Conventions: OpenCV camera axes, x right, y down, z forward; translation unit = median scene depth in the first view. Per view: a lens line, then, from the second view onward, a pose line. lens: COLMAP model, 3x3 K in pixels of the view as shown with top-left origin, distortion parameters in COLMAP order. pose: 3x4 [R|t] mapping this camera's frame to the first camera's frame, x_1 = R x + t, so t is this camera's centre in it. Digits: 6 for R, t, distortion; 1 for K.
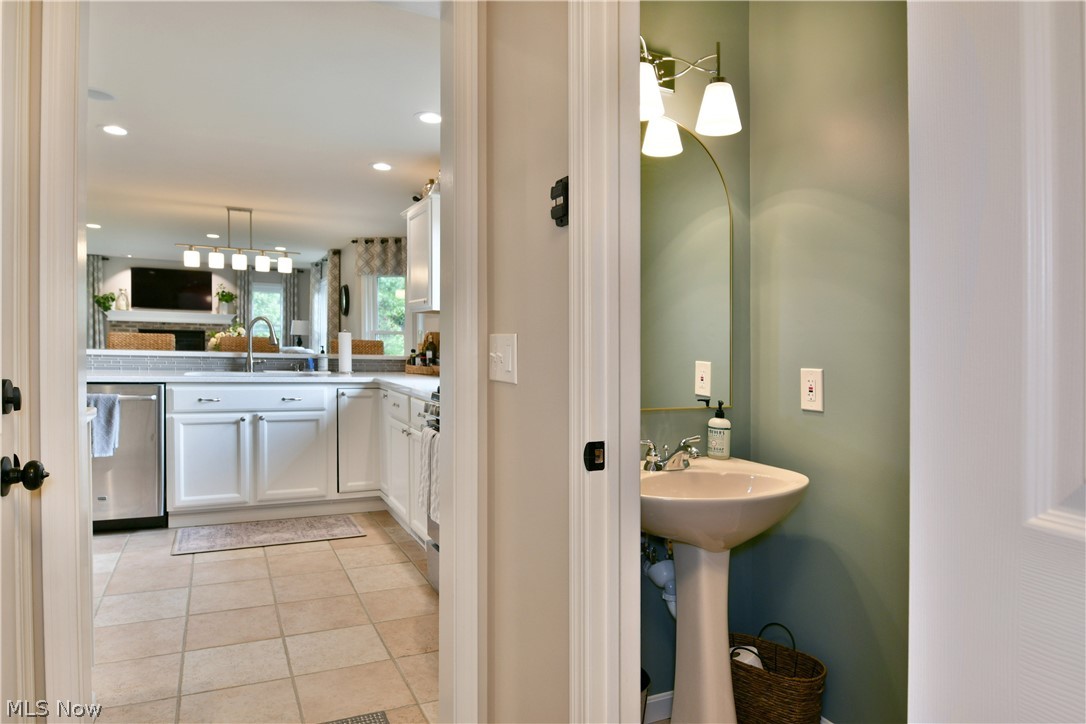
lens RADIAL K [[641.8, 0, 567.4], [0, 641.8, 383.8], [0, 0, 1]] dist [-0.020156, -0.000985]
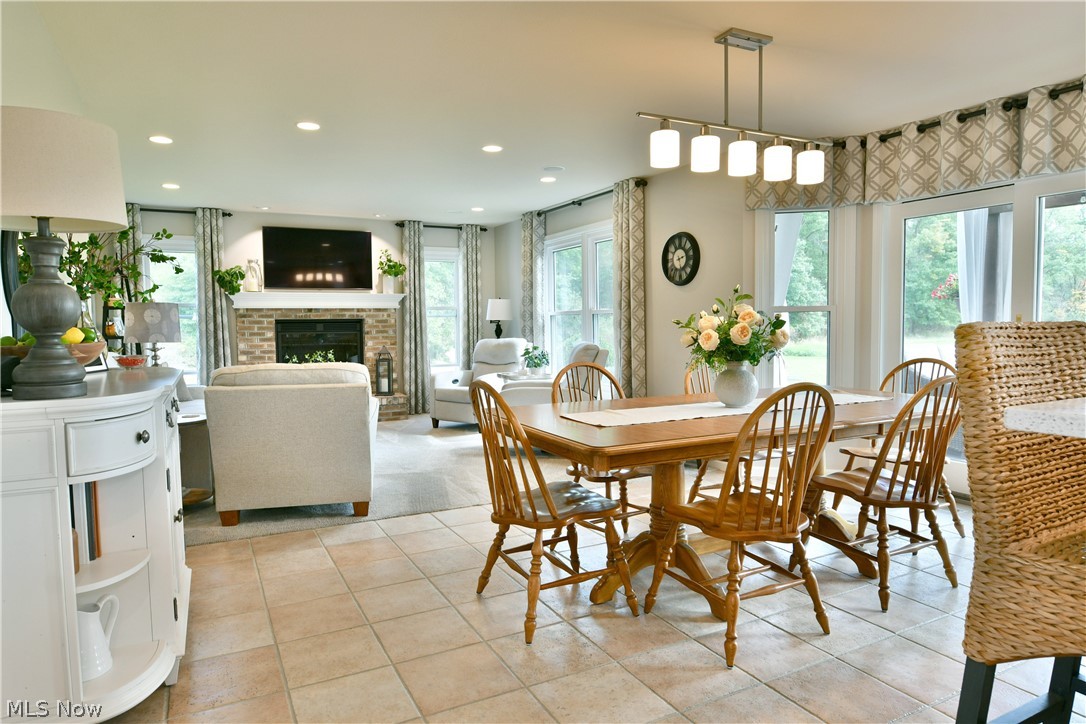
lens RADIAL K [[648.4, 0, 538.4], [0, 648.4, 369.9], [0, 0, 1]] dist [-0.007064, -0.002621]
pose [[0.999298, -0.036179, -0.009744, -0.862605], [0.036291, 0.999274, 0.011572, -0.068641], [0.009318, -0.011918, 0.999886, 0.704887]]
